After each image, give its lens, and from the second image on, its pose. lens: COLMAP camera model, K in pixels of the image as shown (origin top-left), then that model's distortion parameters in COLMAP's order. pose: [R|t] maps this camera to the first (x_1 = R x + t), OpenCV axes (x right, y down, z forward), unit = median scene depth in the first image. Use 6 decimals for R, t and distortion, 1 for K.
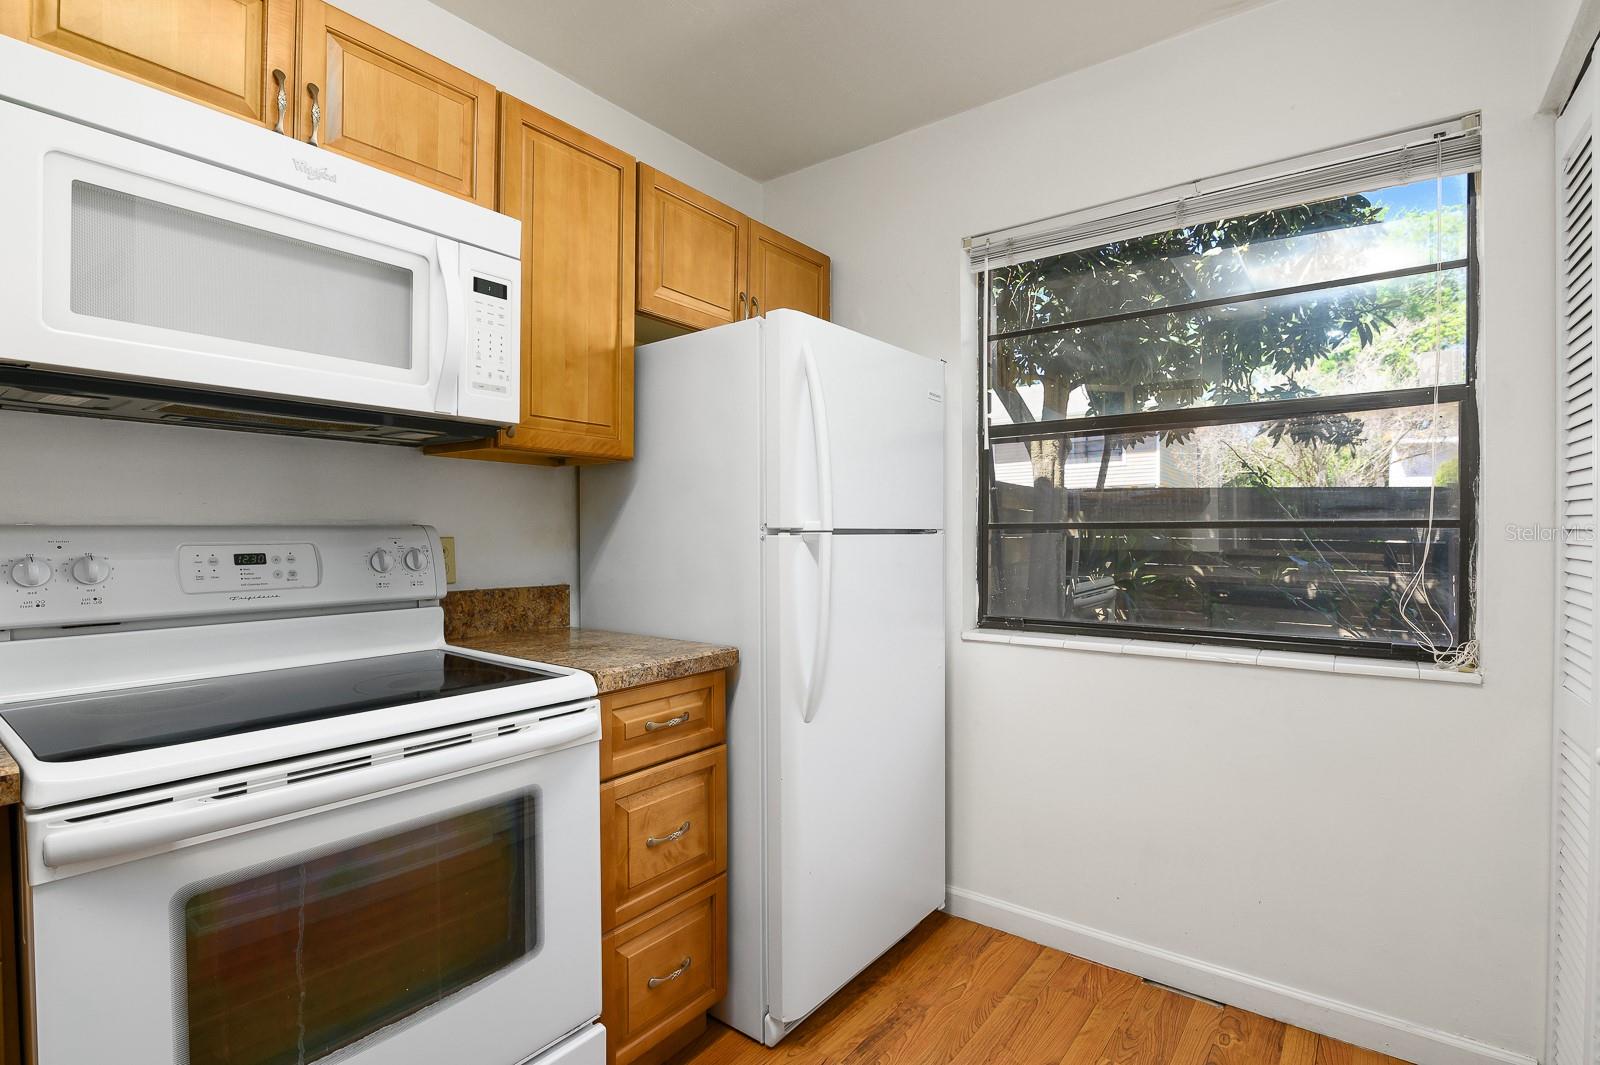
lens RADIAL K [[743.1, 0, 787.7], [0, 743.1, 542.0], [0, 0, 1]] dist [-0.021603, 0.001541]
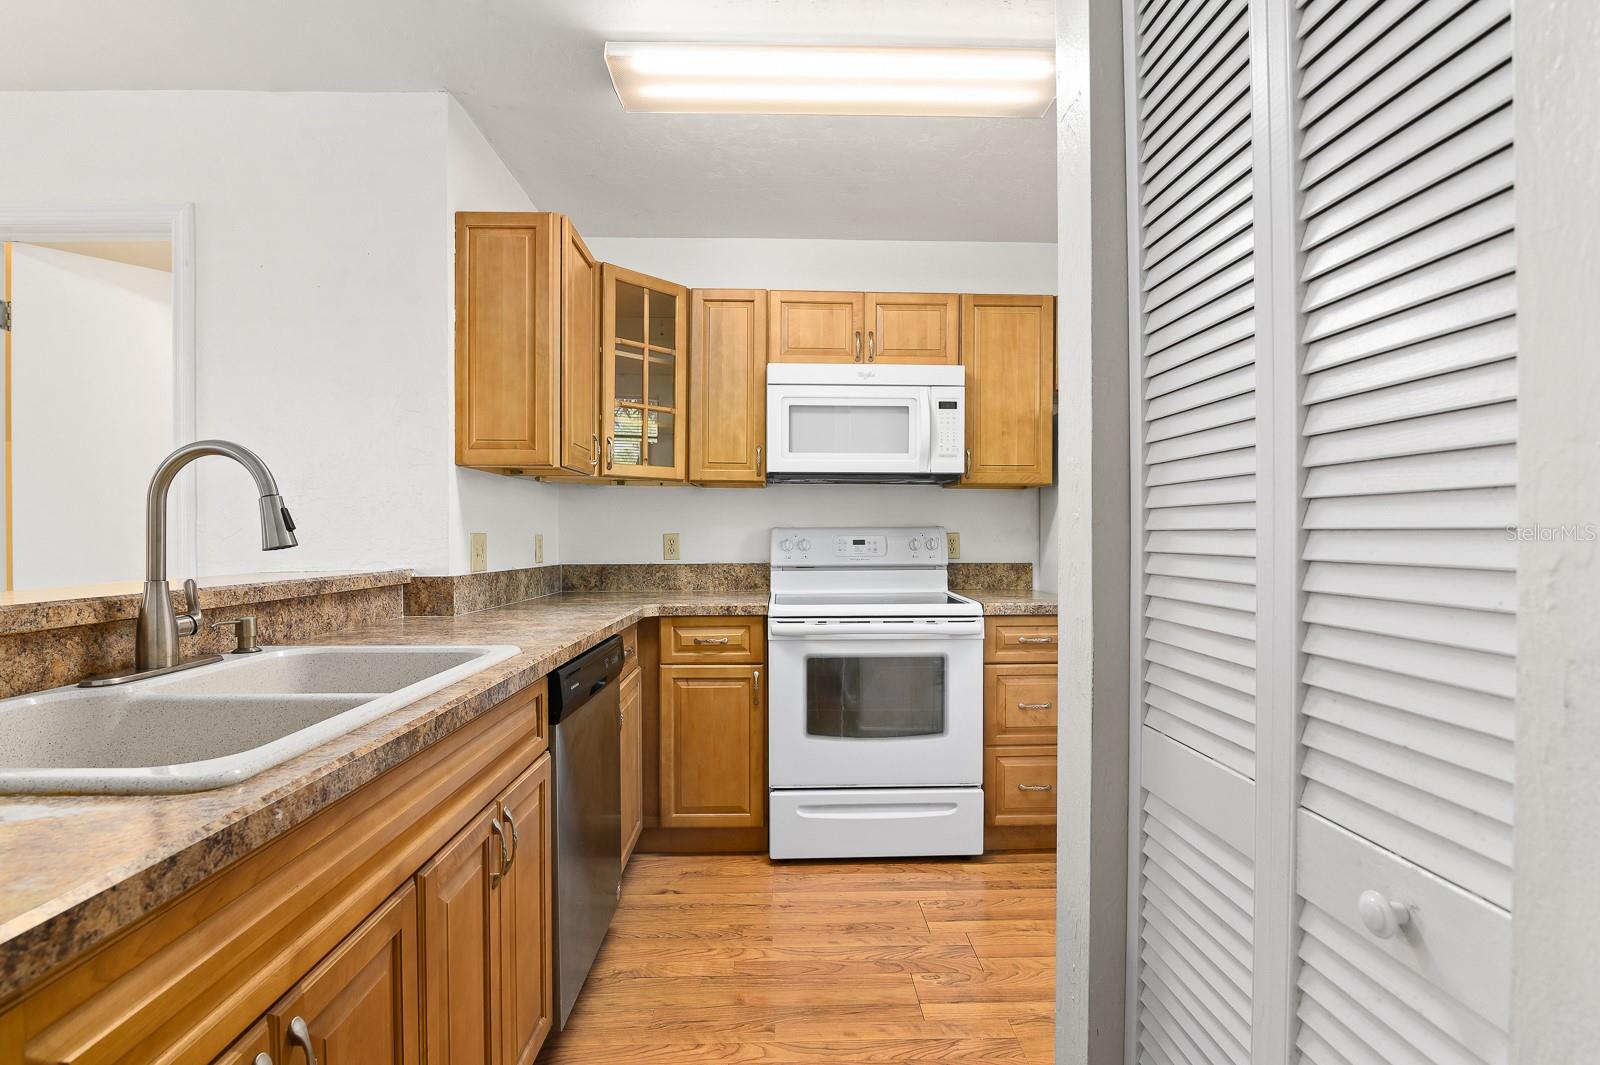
lens RADIAL K [[743.1, 0, 794.3], [0, 743.1, 528.1], [0, 0, 1]] dist [-0.021603, 0.001541]
pose [[0.630063, -0.001651, -0.776542, 0.856781], [-0.007073, 0.999944, -0.007865, -0.000244], [0.776512, 0.010448, 0.630016, -0.542874]]
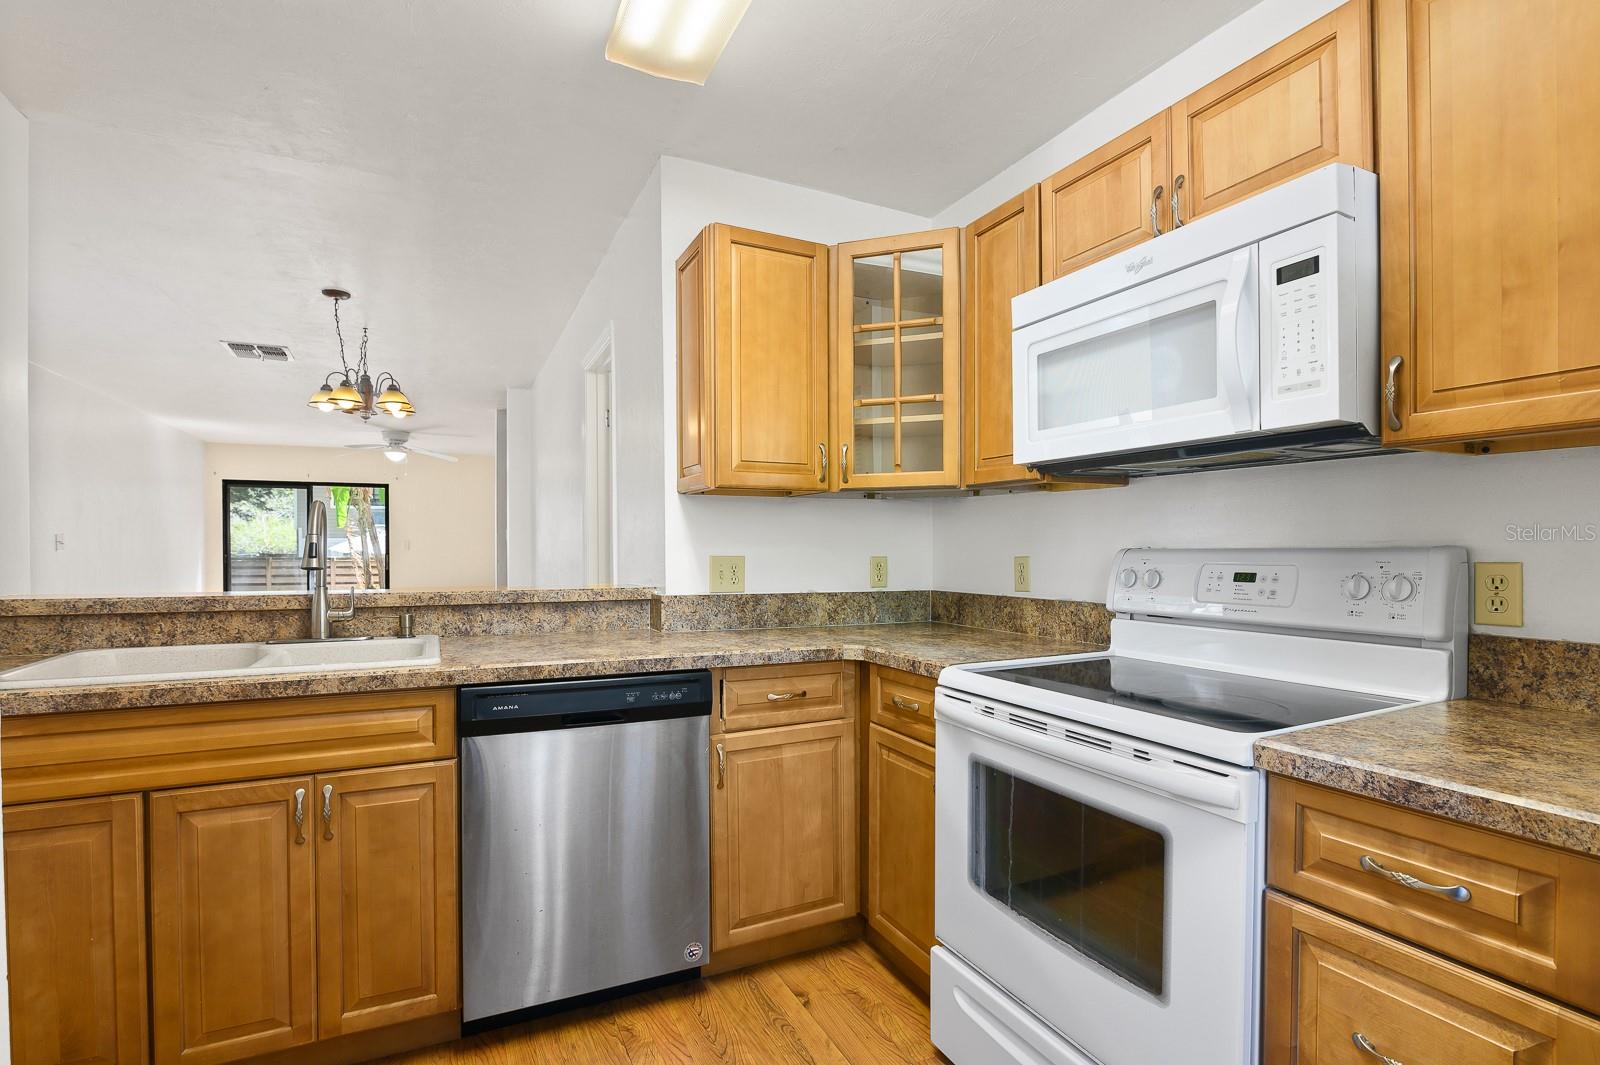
lens RADIAL K [[743.1, 0, 777.5], [0, 743.1, 550.3], [0, 0, 1]] dist [-0.021603, 0.001541]
pose [[-0.445591, 0.007787, -0.895203, 0.615615], [-0.003211, 0.999942, 0.010296, -0.027989], [0.895231, 0.007462, -0.445540, 0.834903]]
